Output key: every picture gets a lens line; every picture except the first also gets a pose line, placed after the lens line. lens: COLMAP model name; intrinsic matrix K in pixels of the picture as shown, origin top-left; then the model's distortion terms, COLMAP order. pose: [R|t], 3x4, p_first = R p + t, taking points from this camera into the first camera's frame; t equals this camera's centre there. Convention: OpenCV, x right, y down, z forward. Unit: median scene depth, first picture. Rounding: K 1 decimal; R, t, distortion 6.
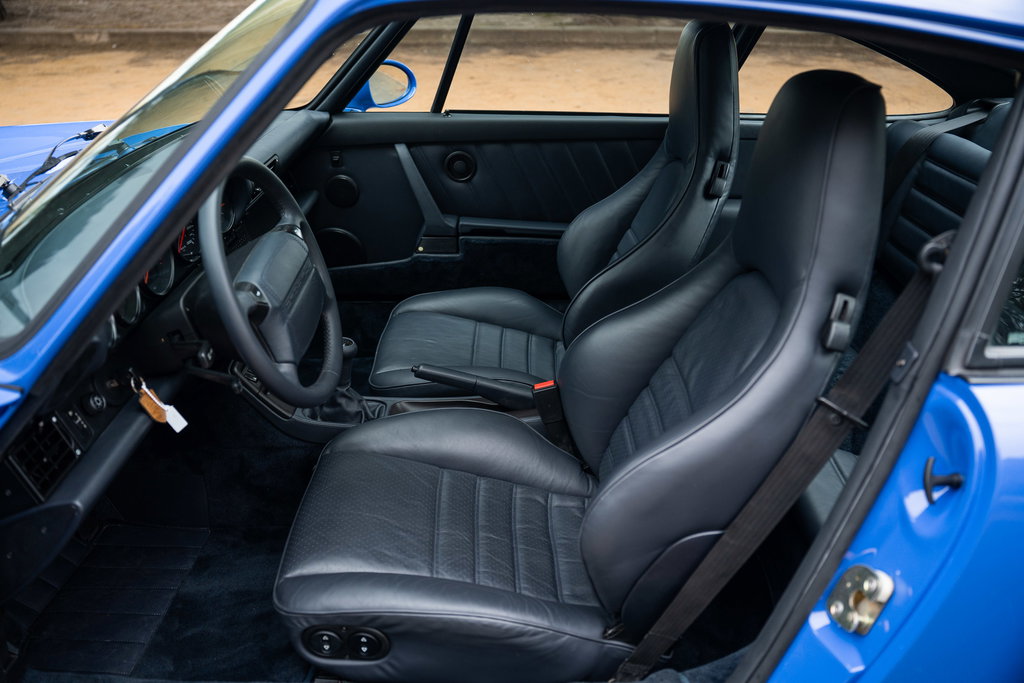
lens RADIAL K [[840.1, 0, 515.2], [0, 840.1, 339.3], [0, 0, 1]] dist [-0.075250, 0.028257]
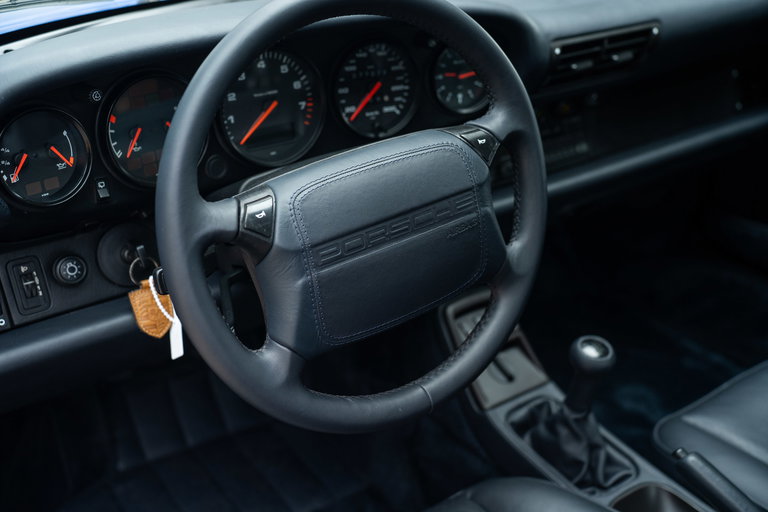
lens RADIAL K [[851.5, 0, 385.0], [0, 851.5, 256.5], [0, 0, 1]] dist [0.099738, 0.000000]
pose [[0.590524, 0.393653, -0.704499, 0.158082], [-0.373487, 0.907159, 0.193829, -0.166416], [0.715394, 0.148660, 0.682723, 0.638844]]
